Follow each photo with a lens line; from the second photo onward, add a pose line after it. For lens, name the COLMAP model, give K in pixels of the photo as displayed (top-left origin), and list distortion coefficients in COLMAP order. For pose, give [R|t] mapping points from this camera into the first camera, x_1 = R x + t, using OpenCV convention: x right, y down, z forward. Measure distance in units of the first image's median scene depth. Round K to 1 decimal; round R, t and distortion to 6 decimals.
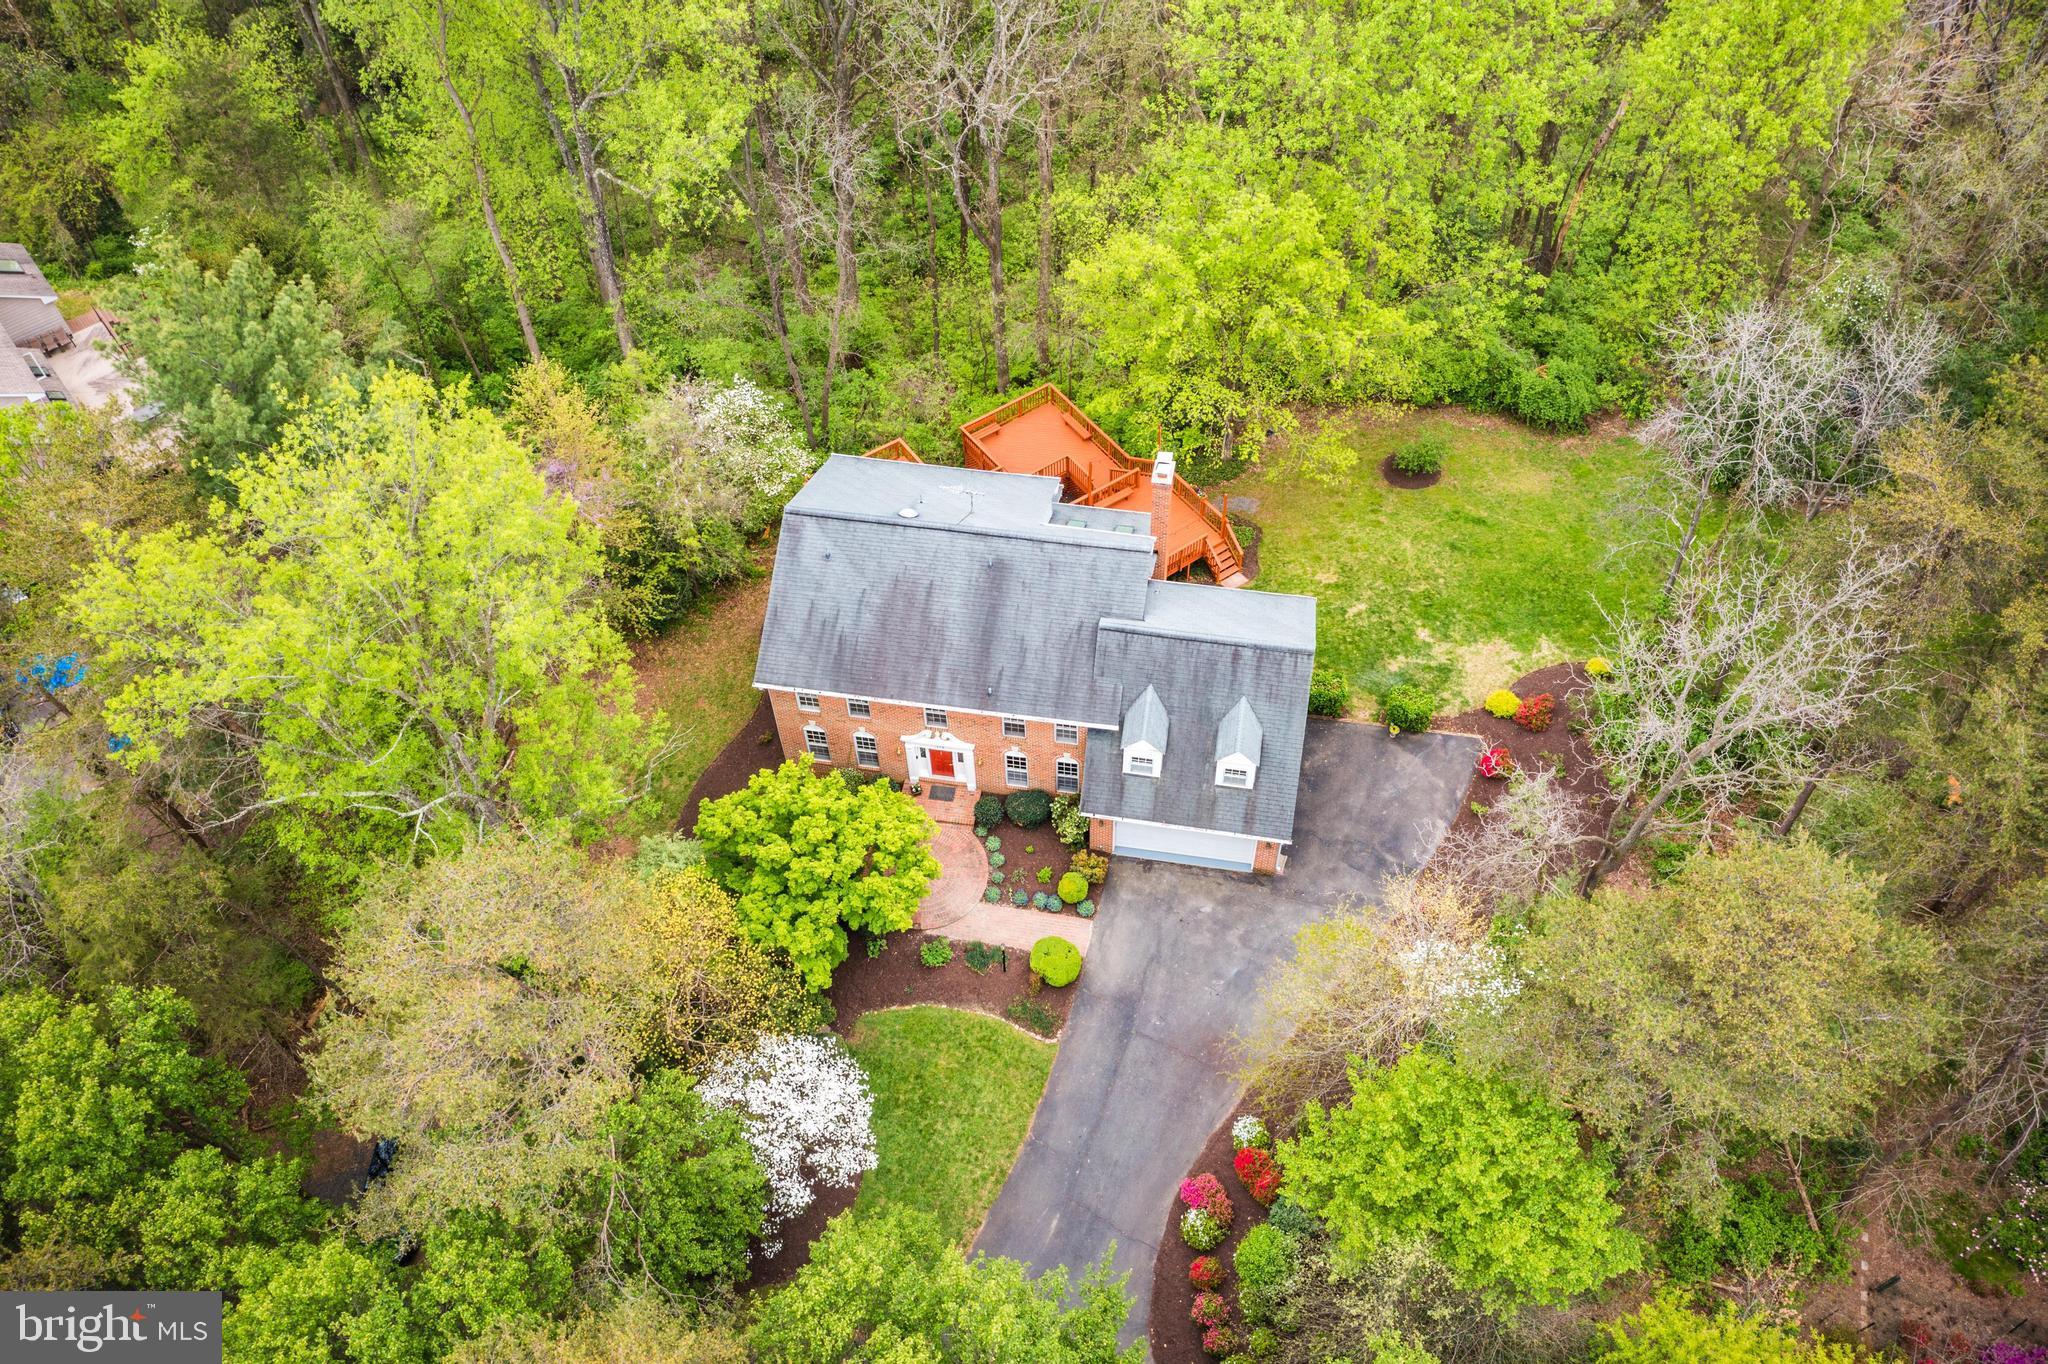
lens RADIAL K [[1632.4, 0, 1024.0], [0, 1632.4, 682.0], [0, 0, 1]] dist [-0.007703, 0.003797]
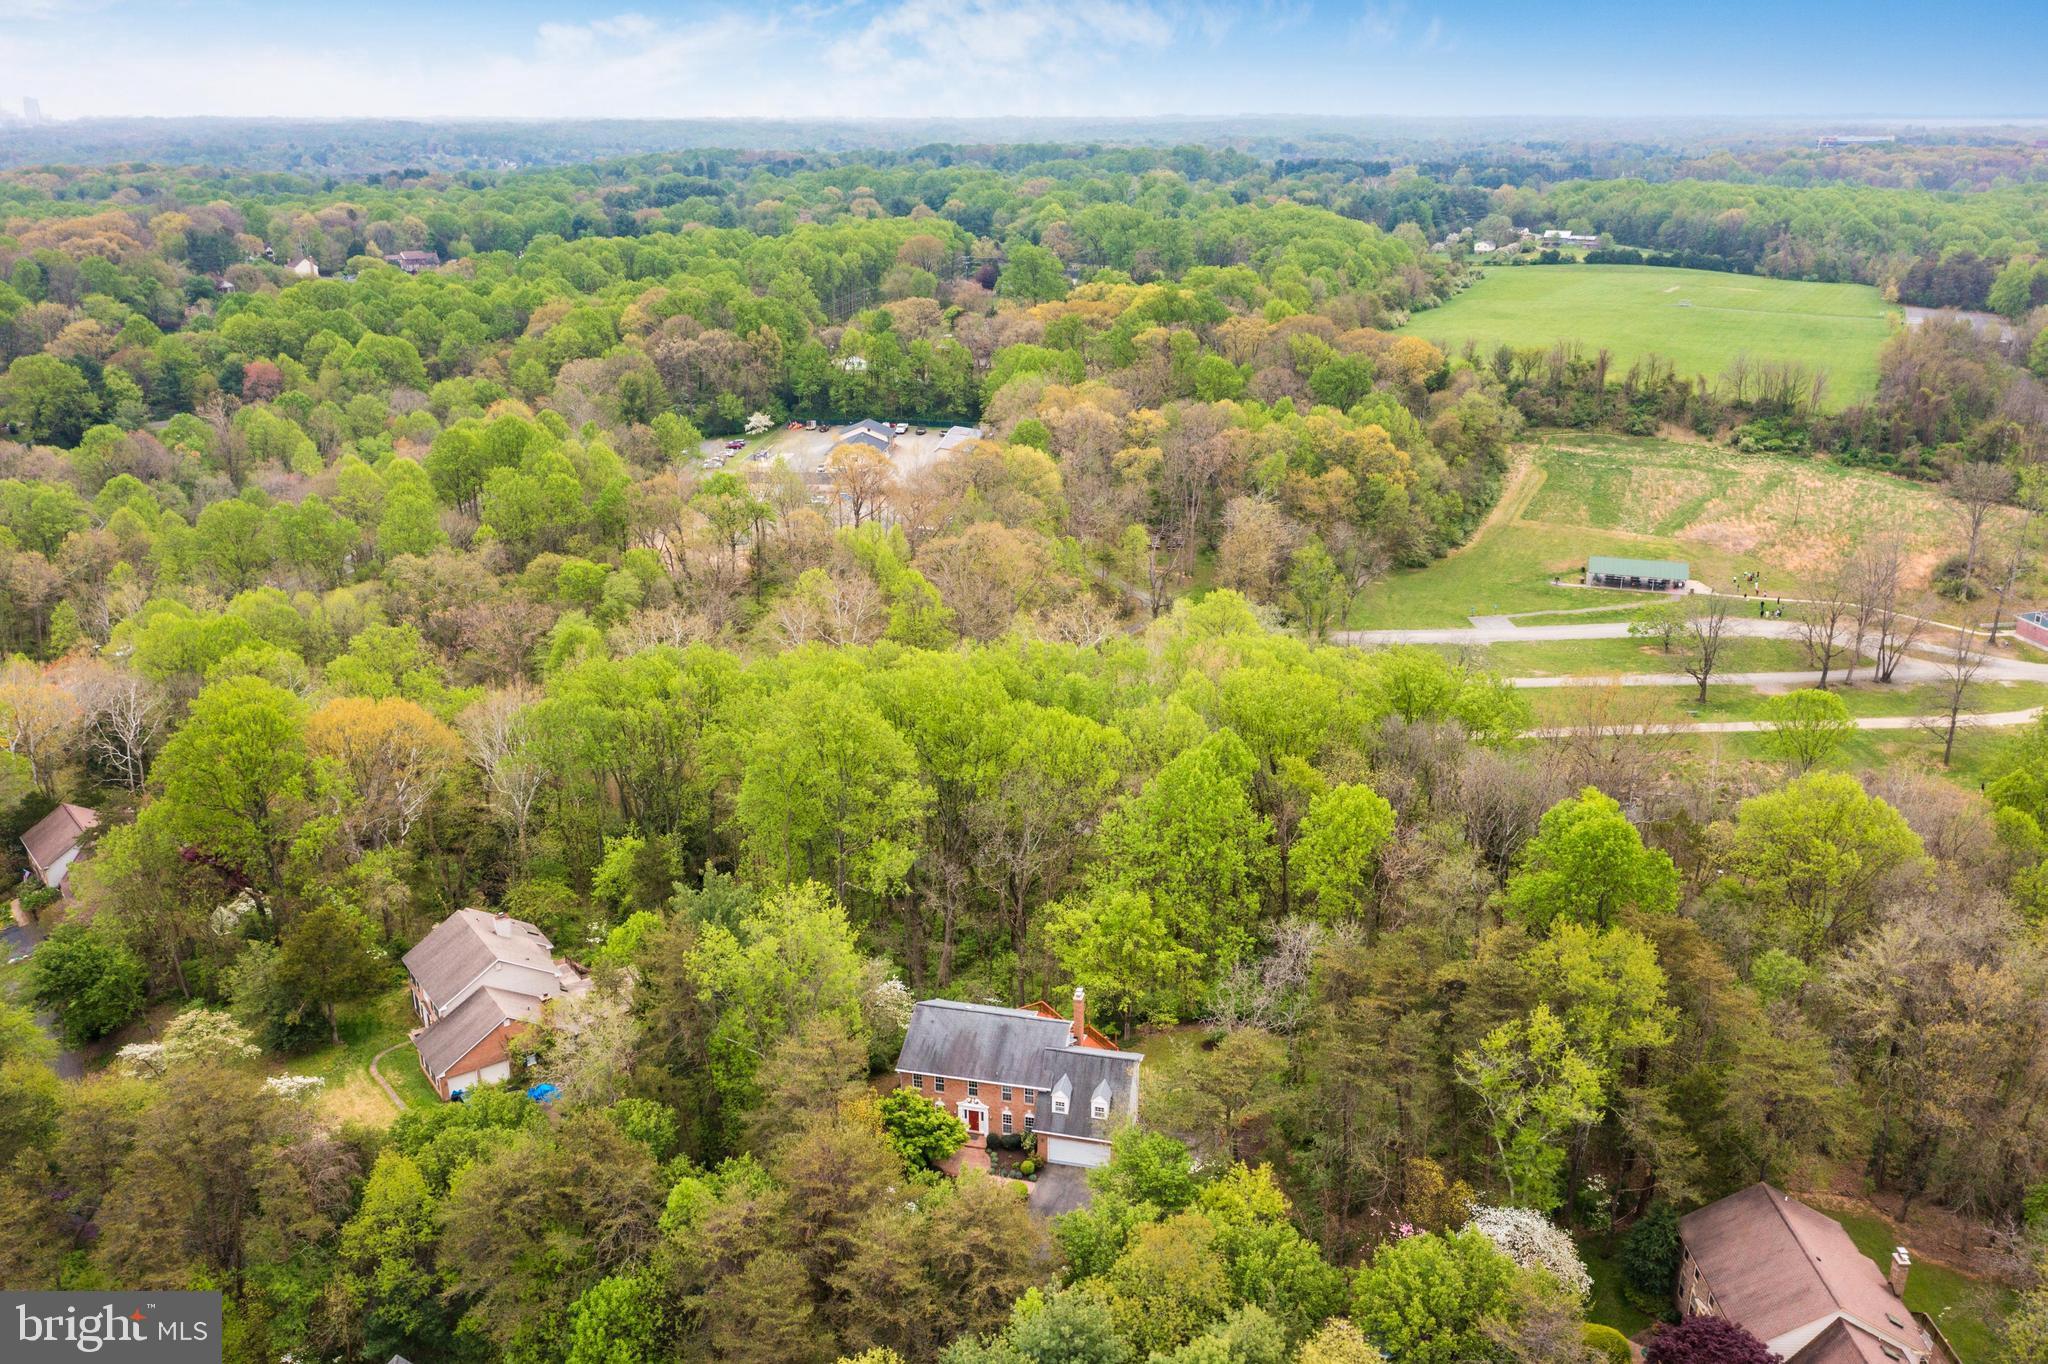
lens RADIAL K [[1632.4, 0, 1024.0], [0, 1632.4, 682.0], [0, 0, 1]] dist [-0.007703, 0.003797]
pose [[0.997148, 0.041775, -0.062859, 0.133069], [-0.069277, 0.837119, -0.542616, 0.755648], [0.029953, 0.545423, 0.837625, -1.184339]]
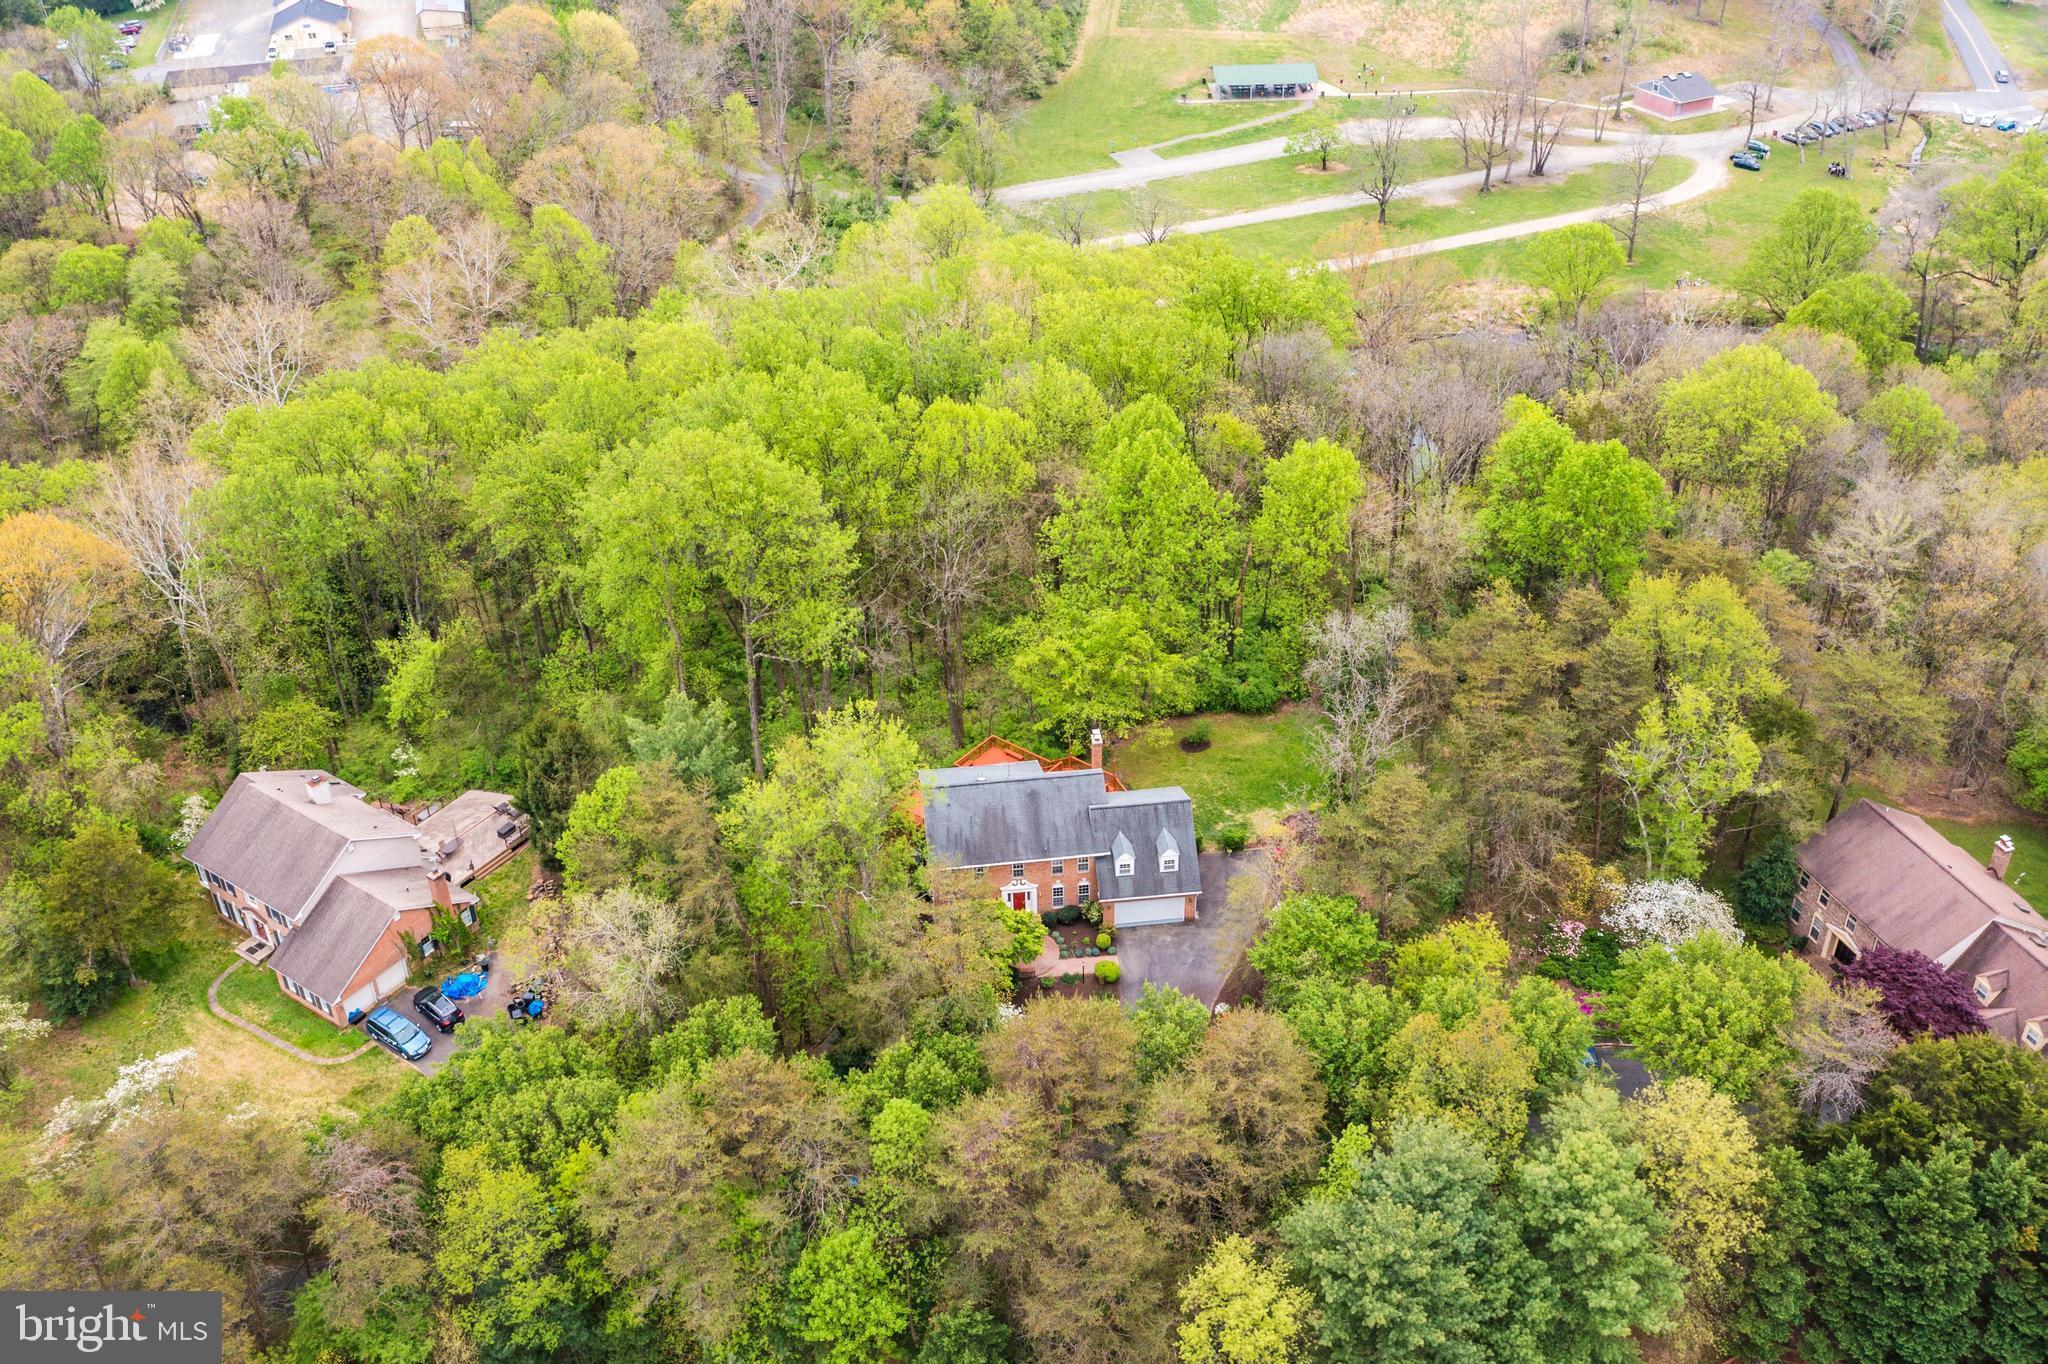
lens RADIAL K [[1801.0, 0, 1026.4], [0, 1801.0, 591.5], [0, 0, 1]] dist [-0.006193, -0.005751]
pose [[0.960533, -0.144721, 0.237556, -0.508281], [0.219396, 0.919150, -0.327152, 0.421403], [-0.171003, 0.366359, 0.914625, -1.127713]]
